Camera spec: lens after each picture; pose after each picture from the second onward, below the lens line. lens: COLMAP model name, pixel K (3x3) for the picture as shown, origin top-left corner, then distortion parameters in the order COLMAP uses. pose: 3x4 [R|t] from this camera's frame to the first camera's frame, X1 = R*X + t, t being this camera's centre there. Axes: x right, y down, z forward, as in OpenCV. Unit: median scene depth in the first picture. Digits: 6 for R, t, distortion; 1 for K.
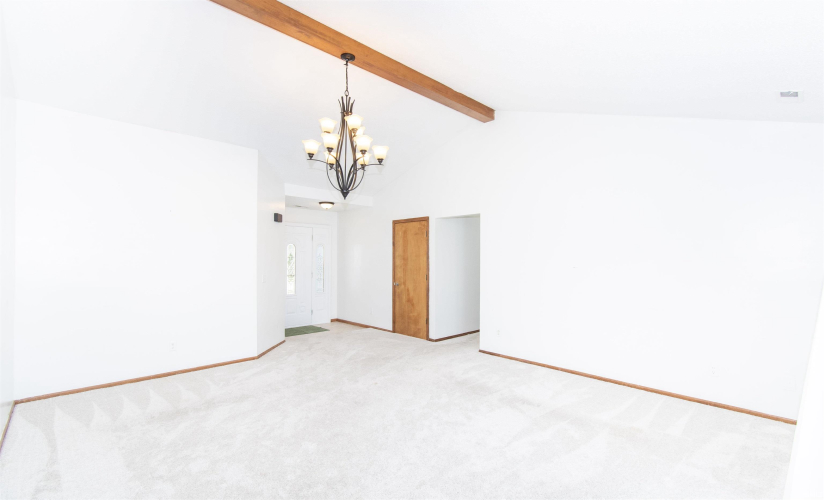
lens RADIAL K [[370.6, 0, 410.2], [0, 370.6, 257.3], [0, 0, 1]] dist [-0.005577, -0.000674]
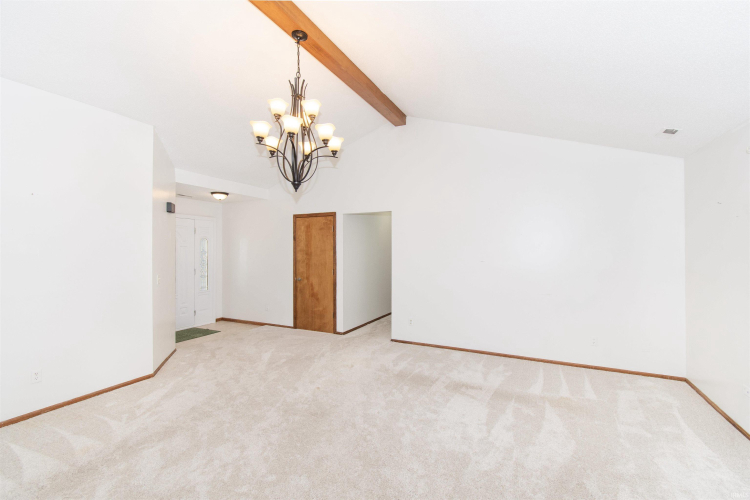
lens RADIAL K [[337.0, 0, 378.2], [0, 337.0, 248.0], [0, 0, 1]] dist [-0.003900, -0.000915]
pose [[0.939190, -0.003603, 0.343380, -0.186442], [0.004006, 0.999992, -0.000463, -0.012092], [-0.343375, 0.001811, 0.939197, 0.107855]]
